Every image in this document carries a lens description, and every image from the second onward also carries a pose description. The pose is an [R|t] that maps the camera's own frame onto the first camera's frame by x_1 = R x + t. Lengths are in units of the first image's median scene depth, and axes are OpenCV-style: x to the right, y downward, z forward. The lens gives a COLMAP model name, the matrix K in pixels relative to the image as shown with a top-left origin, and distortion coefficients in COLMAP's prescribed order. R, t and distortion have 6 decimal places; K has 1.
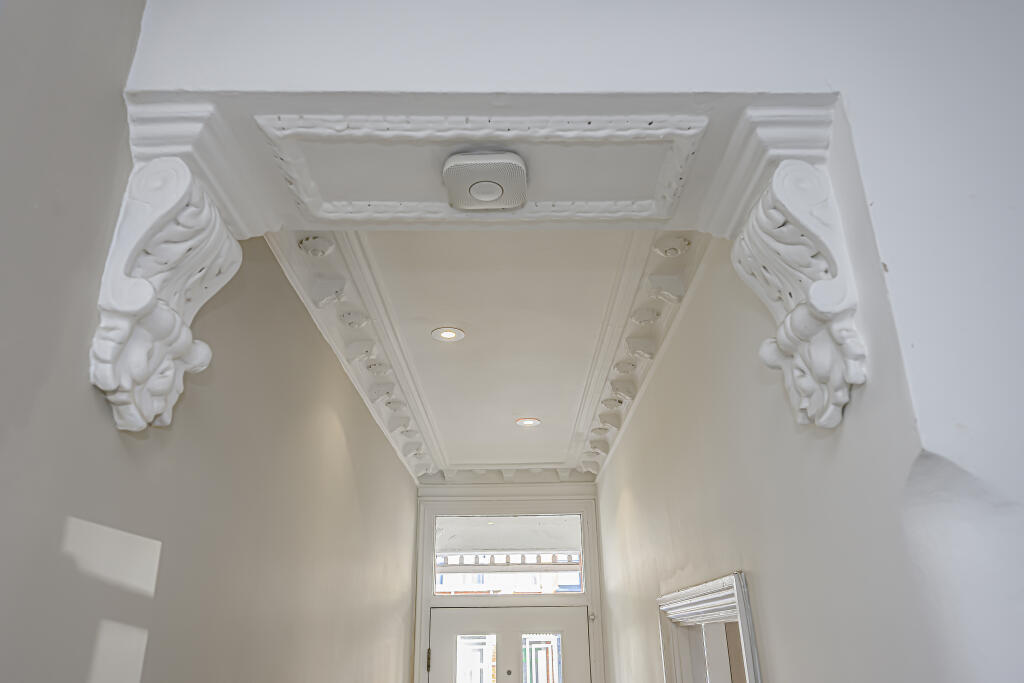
lens RADIAL K [[746.3, 0, 512.0], [0, 746.3, 341.5], [0, 0, 1]] dist [0.002233, 0.000799]
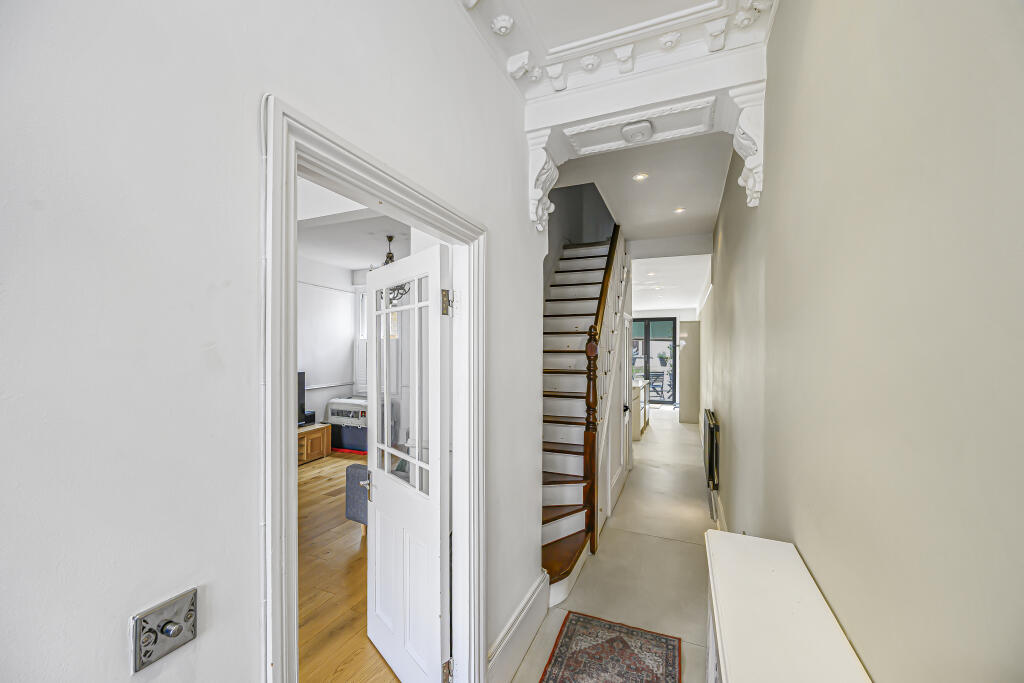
lens RADIAL K [[398.4, 0, 508.7], [0, 398.4, 343.3], [0, 0, 1]] dist [0.000381, -0.000038]
pose [[0.911814, 0.010133, -0.410479, 0.175843], [0.144668, 0.927664, 0.344255, -0.065282], [0.384275, -0.373280, 0.844391, -0.933599]]
